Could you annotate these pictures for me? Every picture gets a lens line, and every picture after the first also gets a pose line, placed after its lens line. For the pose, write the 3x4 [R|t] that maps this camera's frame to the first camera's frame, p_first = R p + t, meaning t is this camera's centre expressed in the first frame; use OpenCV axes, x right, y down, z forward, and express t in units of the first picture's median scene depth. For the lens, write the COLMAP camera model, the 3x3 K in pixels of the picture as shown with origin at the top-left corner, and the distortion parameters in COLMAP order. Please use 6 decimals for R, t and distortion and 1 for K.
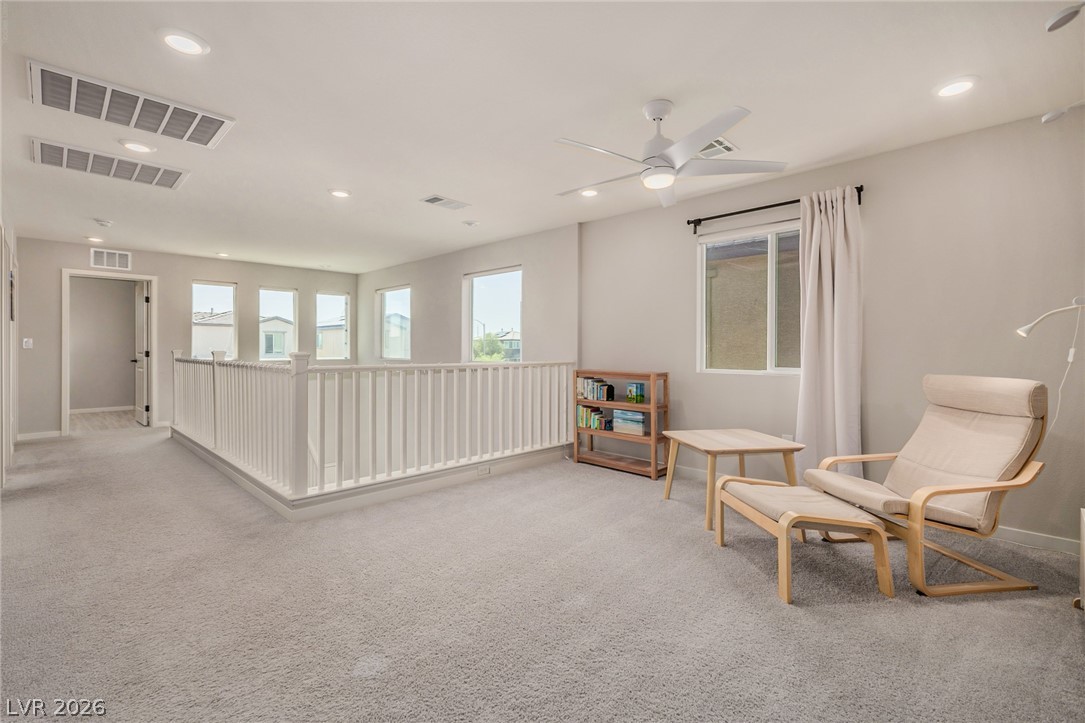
lens RADIAL K [[480.2, 0, 540.8], [0, 480.2, 353.9], [0, 0, 1]] dist [0.013750, 0.000203]
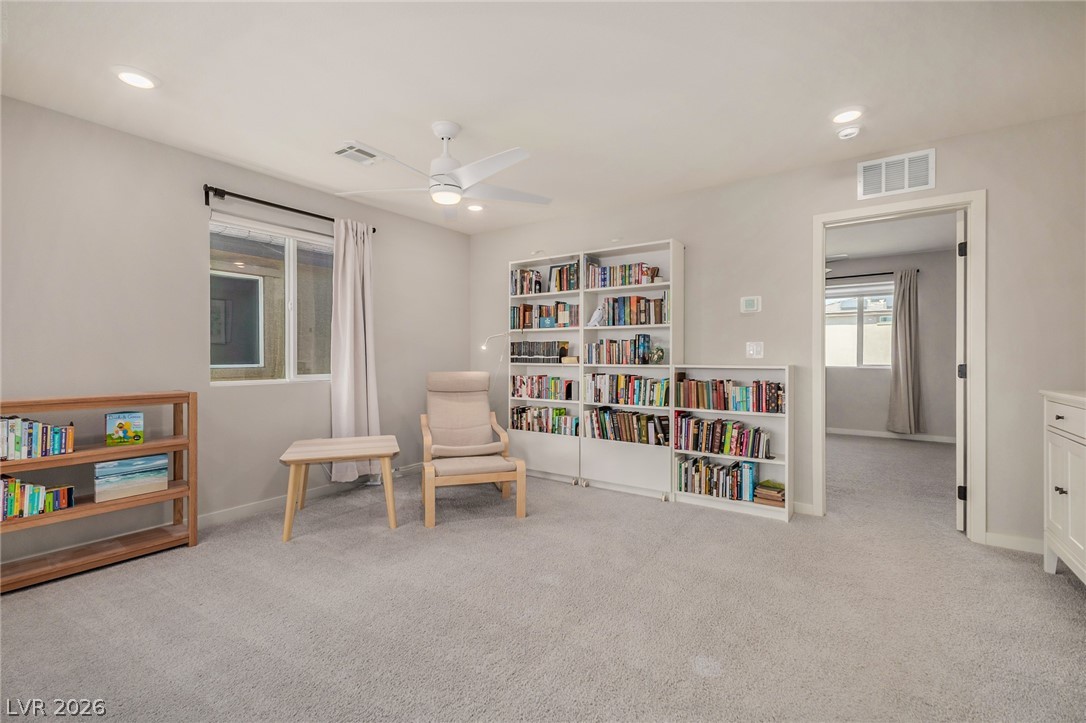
lens RADIAL K [[480.6, 0, 537.8], [0, 480.6, 361.5], [0, 0, 1]] dist [0.013750, 0.000203]
pose [[-0.162918, -0.015883, 0.986512, -0.518892], [0.007532, 0.999821, 0.017341, -0.011045], [-0.986611, 0.010255, -0.162769, 0.603419]]
